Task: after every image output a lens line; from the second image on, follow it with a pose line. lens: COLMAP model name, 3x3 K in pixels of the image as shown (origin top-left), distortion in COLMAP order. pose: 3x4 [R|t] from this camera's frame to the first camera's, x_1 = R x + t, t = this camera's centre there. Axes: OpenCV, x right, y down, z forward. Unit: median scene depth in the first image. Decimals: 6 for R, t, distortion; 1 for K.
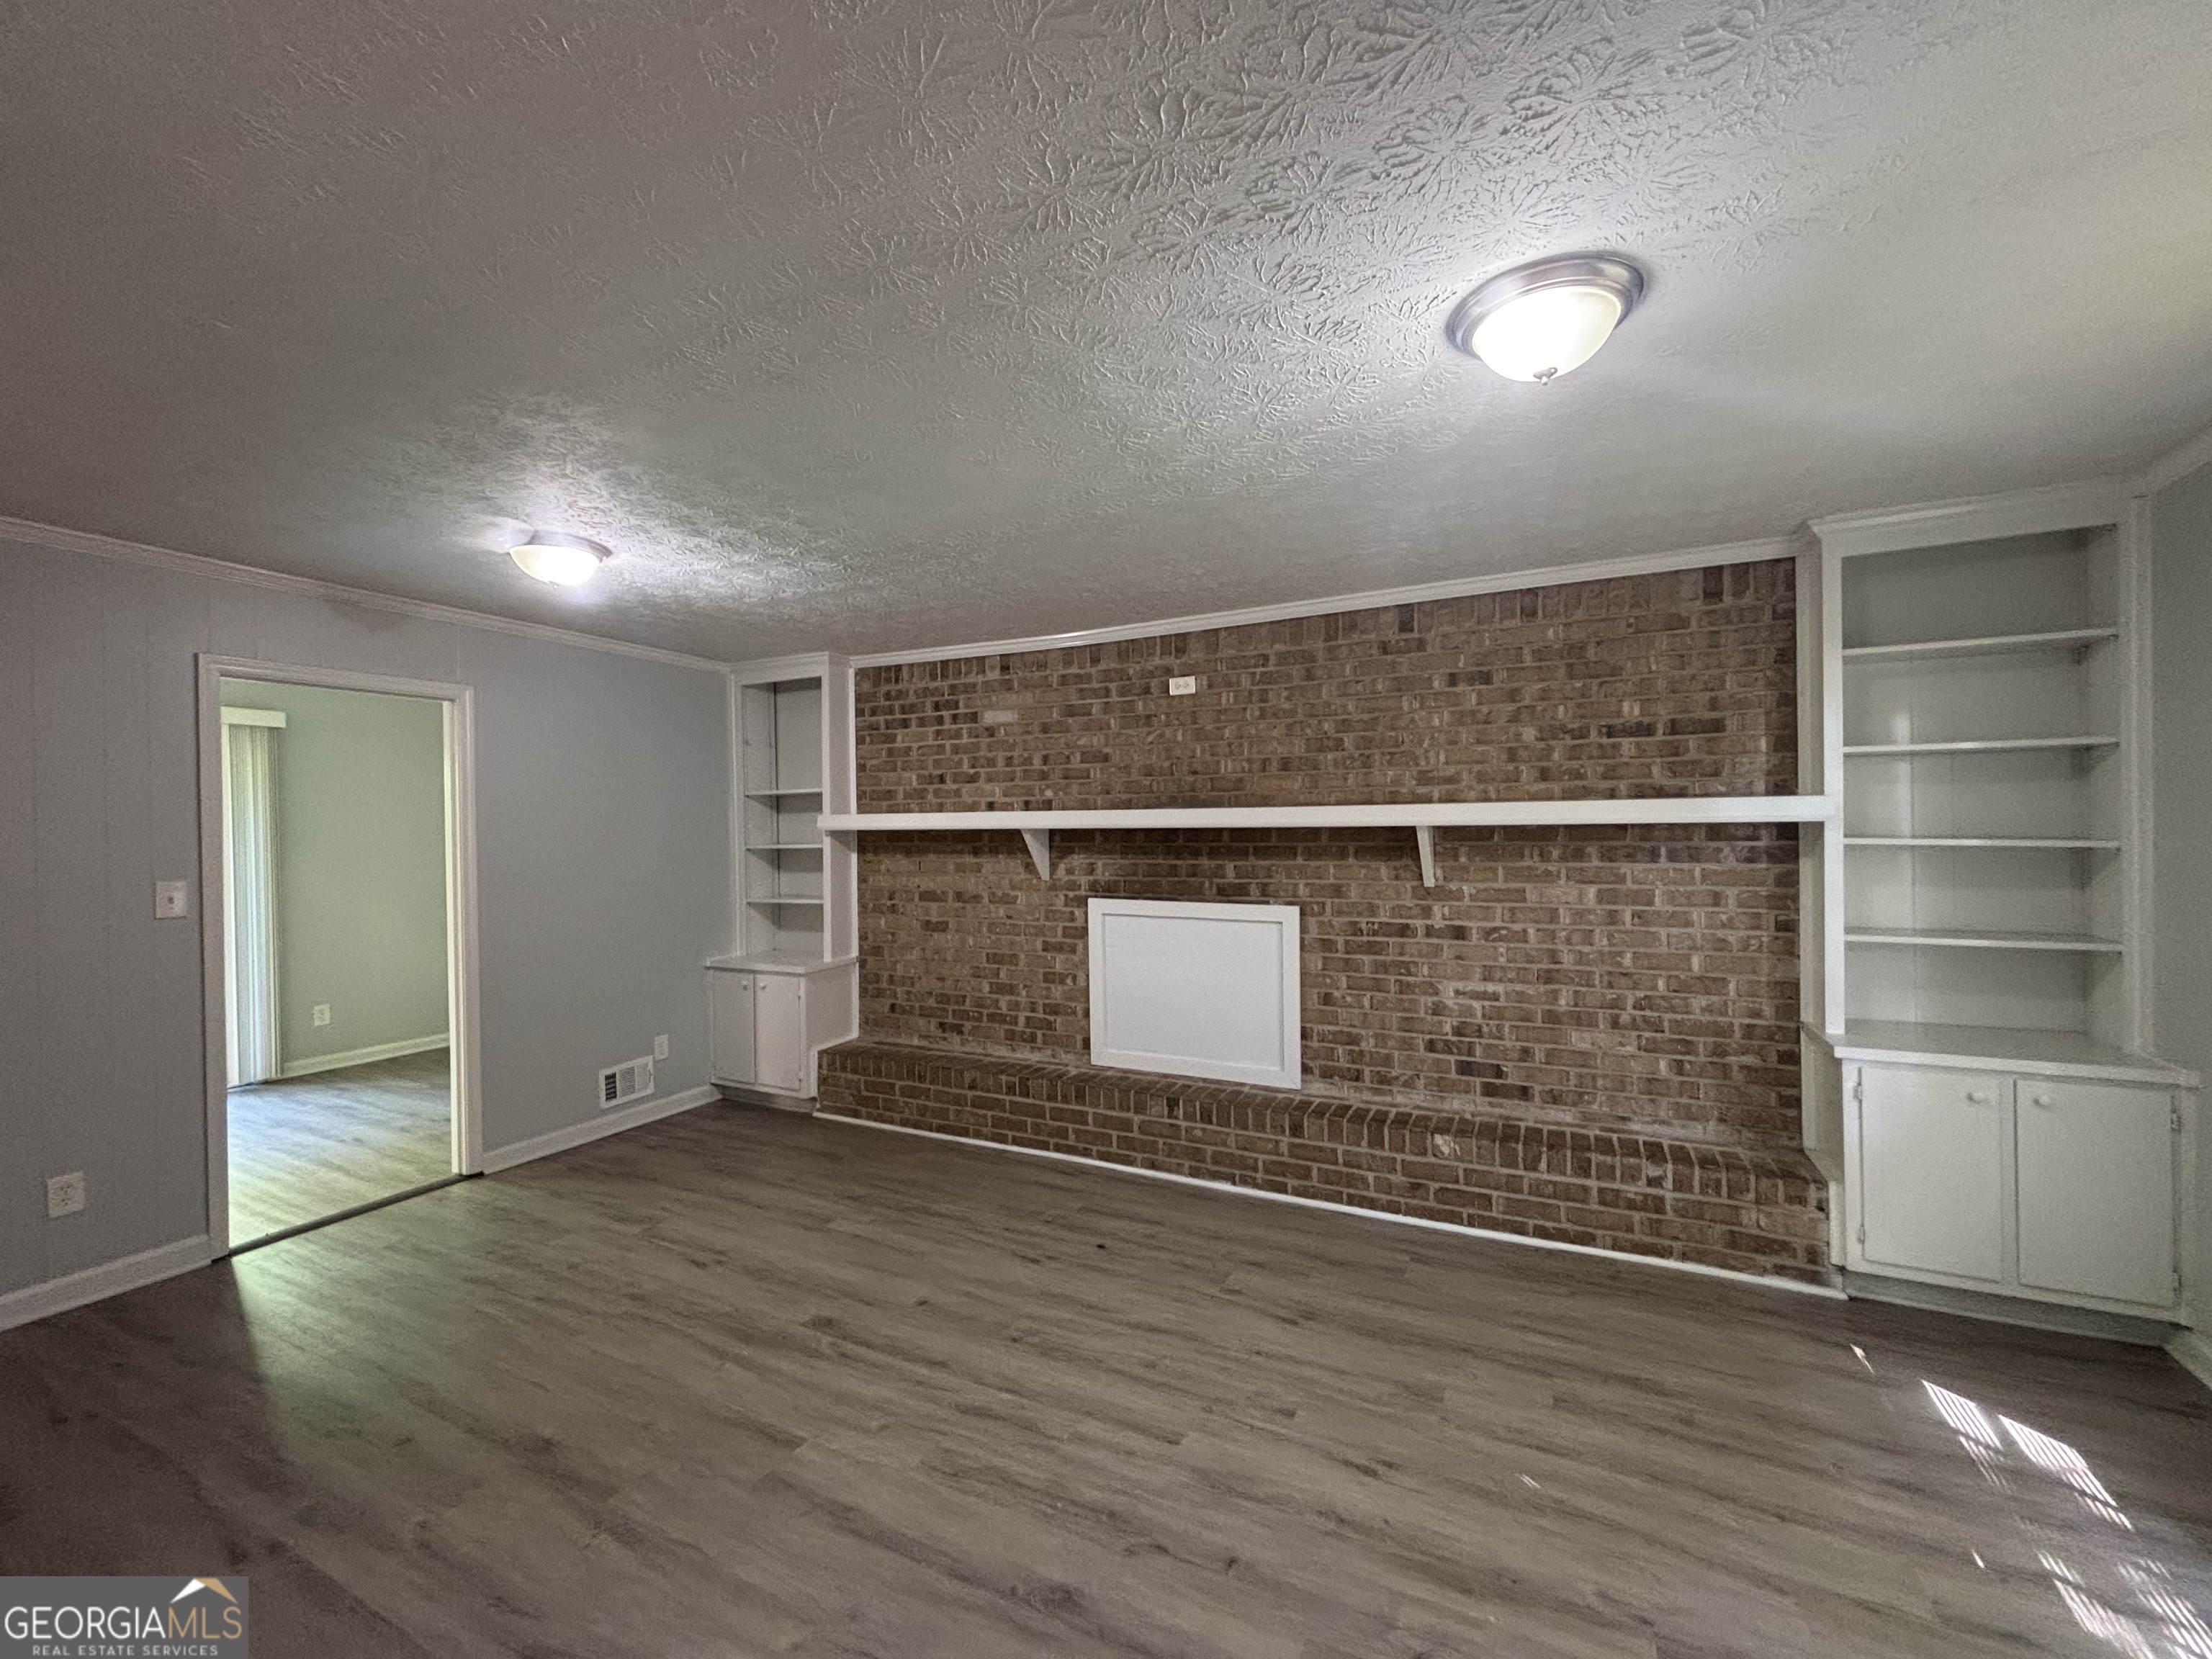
lens RADIAL K [[890.5, 0, 1103.6], [0, 890.5, 817.7], [0, 0, 1]] dist [-0.000119, -0.000317]
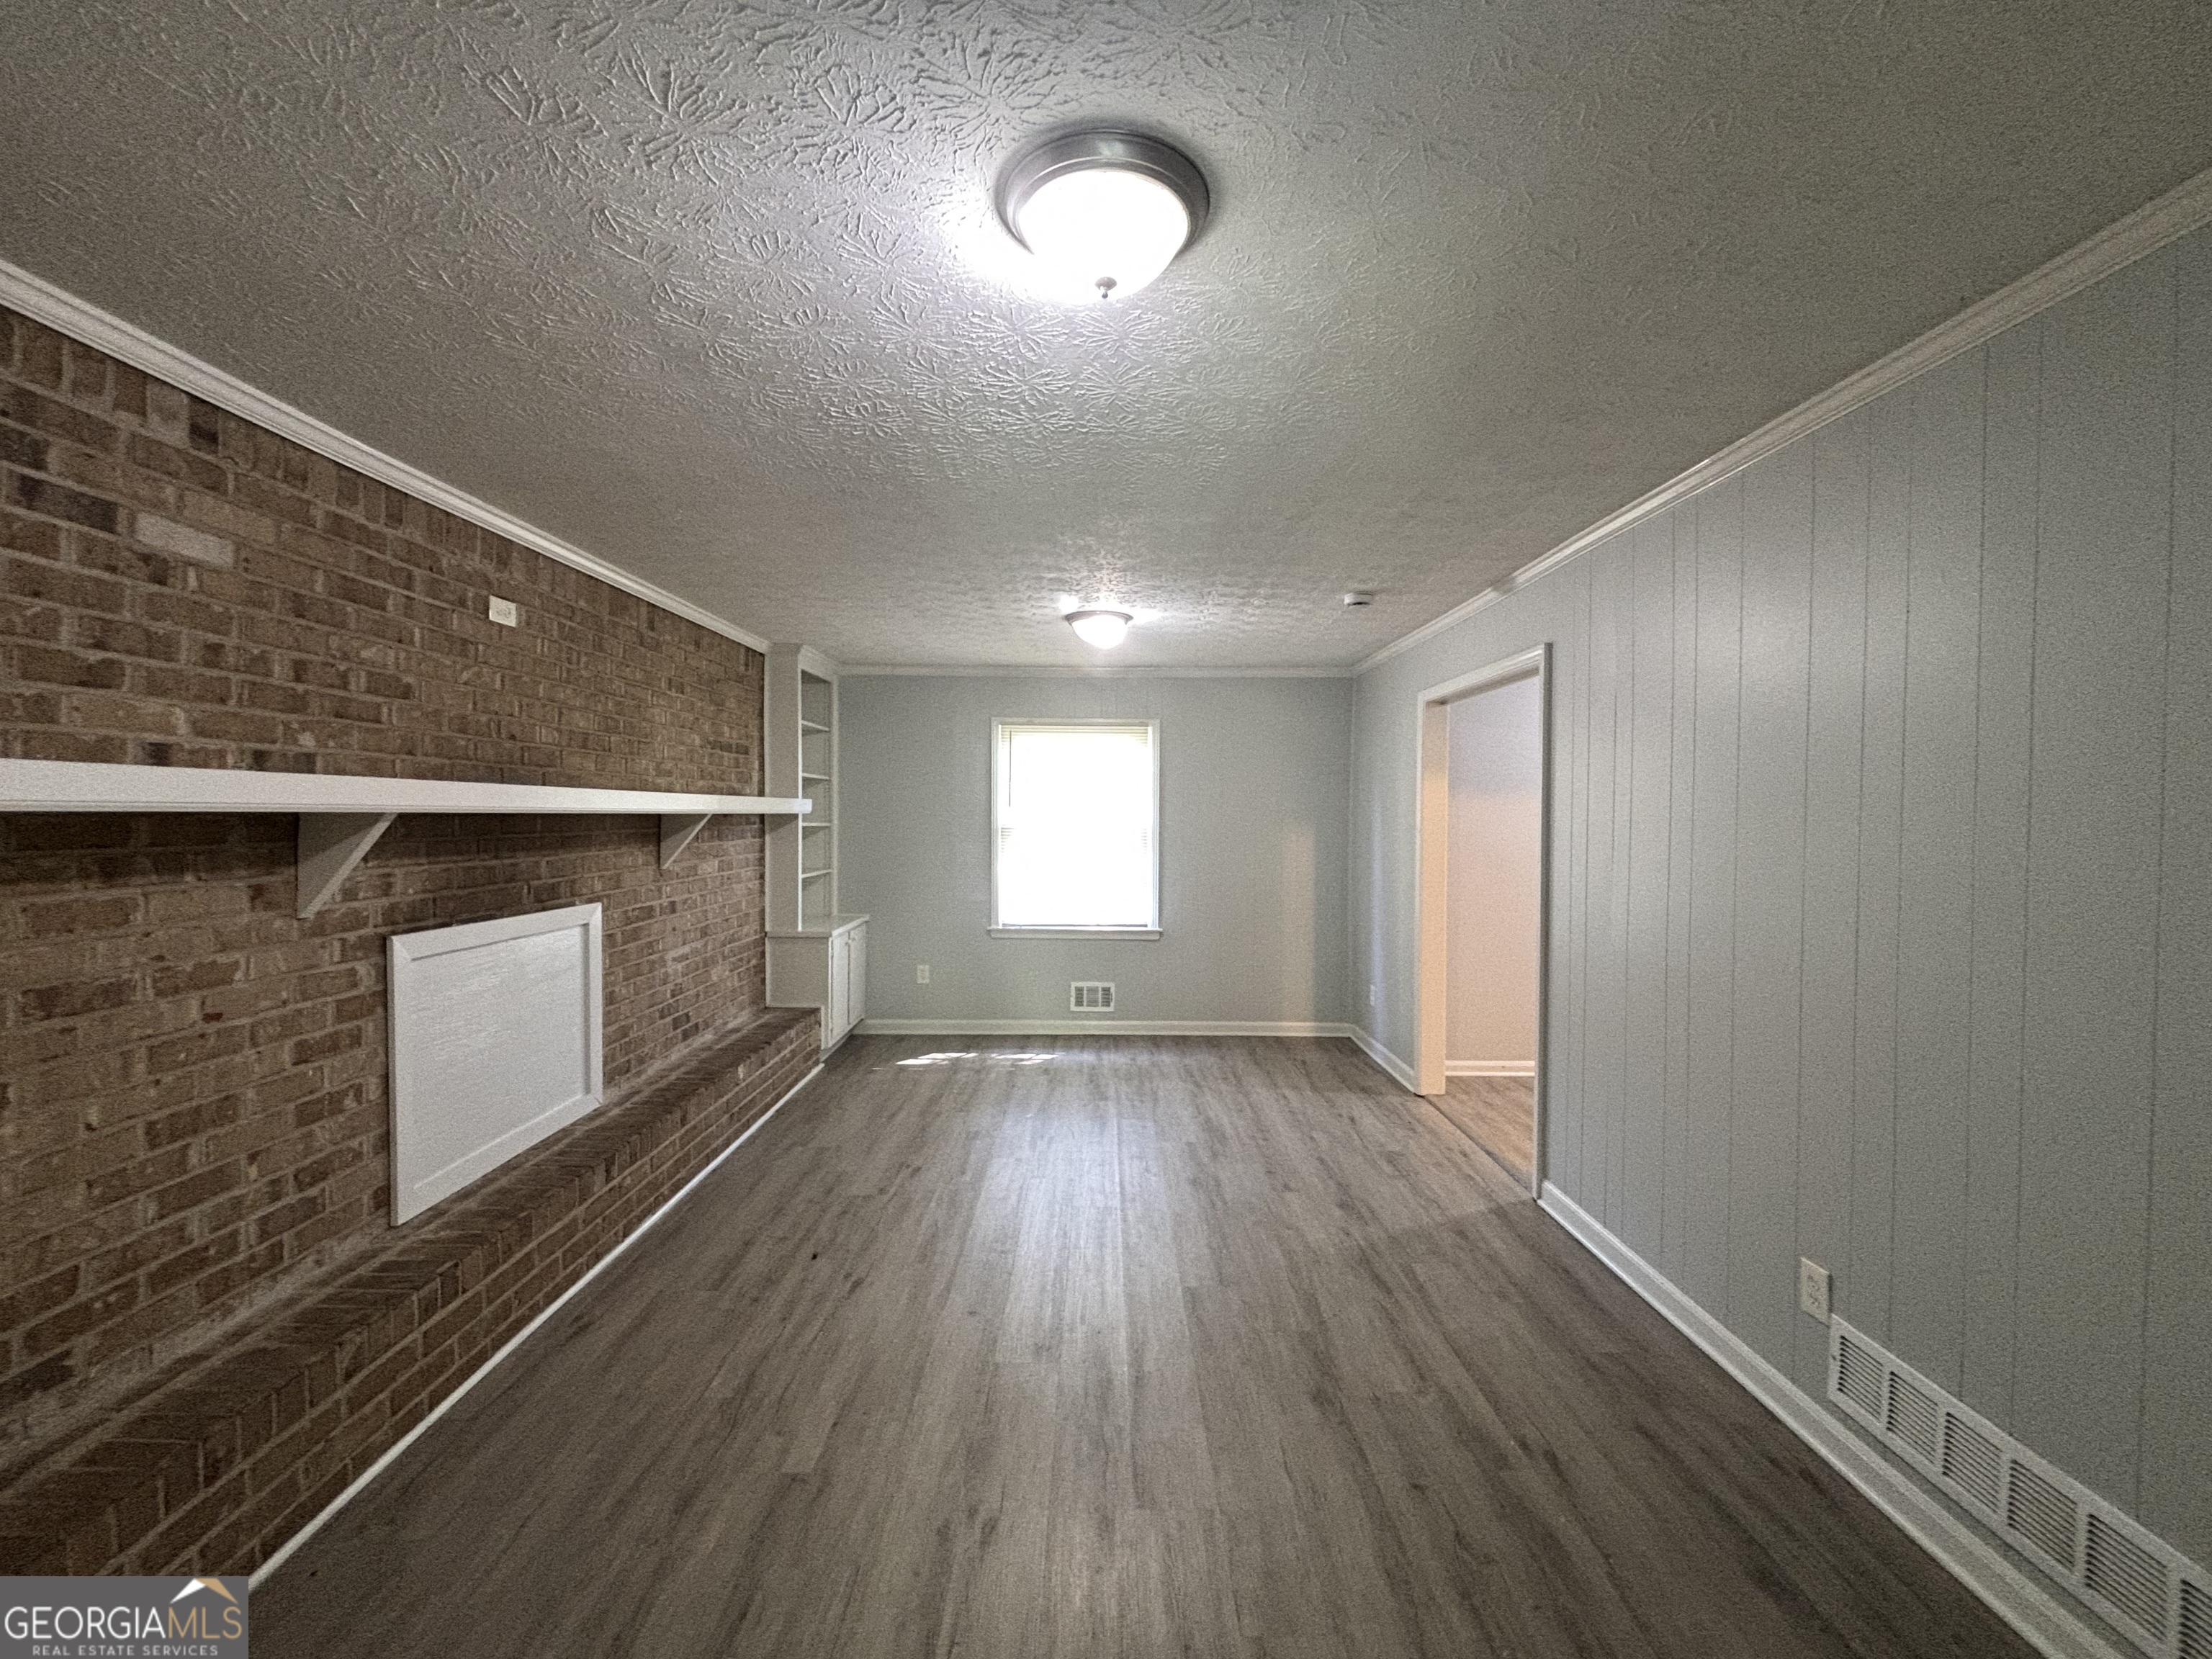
lens RADIAL K [[890.5, 0, 1102.5], [0, 890.5, 839.3], [0, 0, 1]] dist [-0.000119, -0.000317]
pose [[-0.446610, -0.016923, 0.894569, -0.712556], [-0.006214, 0.999856, 0.015812, 0.016809], [-0.894707, 0.001503, -0.446651, 0.839048]]
